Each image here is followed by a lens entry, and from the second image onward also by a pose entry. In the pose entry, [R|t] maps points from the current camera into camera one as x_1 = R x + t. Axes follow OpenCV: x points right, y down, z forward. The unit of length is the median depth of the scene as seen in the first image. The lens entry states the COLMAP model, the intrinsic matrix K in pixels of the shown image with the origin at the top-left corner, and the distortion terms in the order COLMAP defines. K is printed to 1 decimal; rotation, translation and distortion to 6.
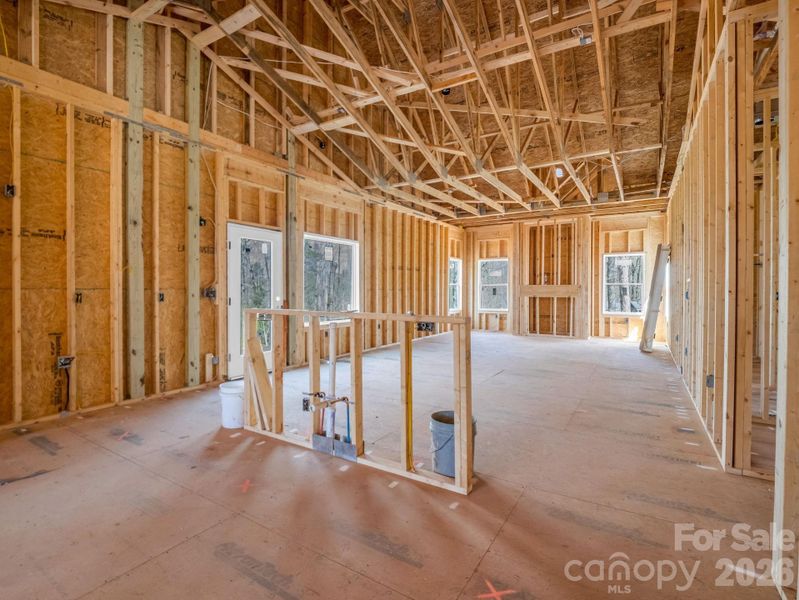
lens RADIAL K [[394.8, 0, 383.7], [0, 394.8, 294.6], [0, 0, 1]] dist [-0.005891, -0.000881]
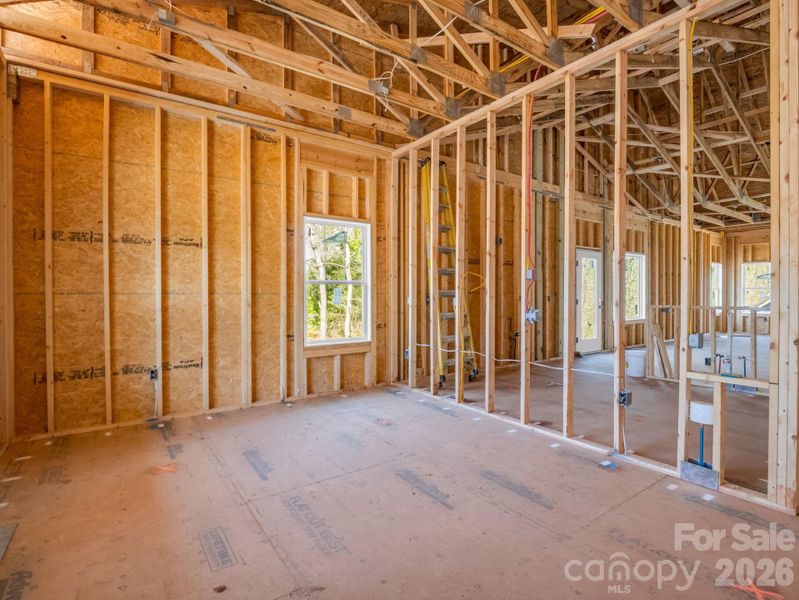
lens RADIAL K [[409.5, 0, 396.9], [0, 409.5, 295.3], [0, 0, 1]] dist [0.002798, -0.000481]
pose [[0.933780, -0.002514, -0.357839, -0.564179], [-0.001308, 0.999945, -0.010439, 0.010896], [0.357846, 0.010216, 0.933725, -0.784377]]
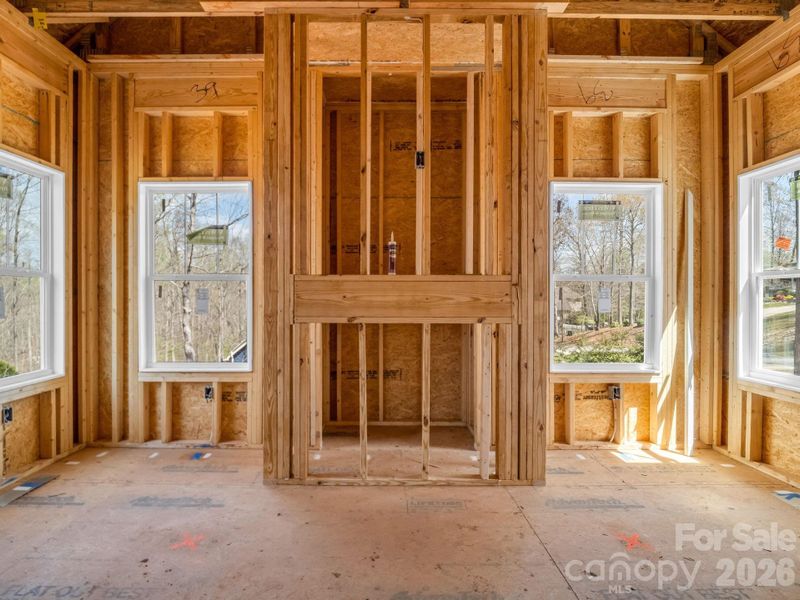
lens RADIAL K [[395.3, 0, 383.6], [0, 395.3, 299.1], [0, 0, 1]] dist [-0.005891, -0.000881]
pose [[0.840375, -0.002384, 0.542000, 0.644384], [0.005284, 0.999979, -0.003795, -0.020058], [-0.541979, 0.006053, 0.840370, 1.892015]]
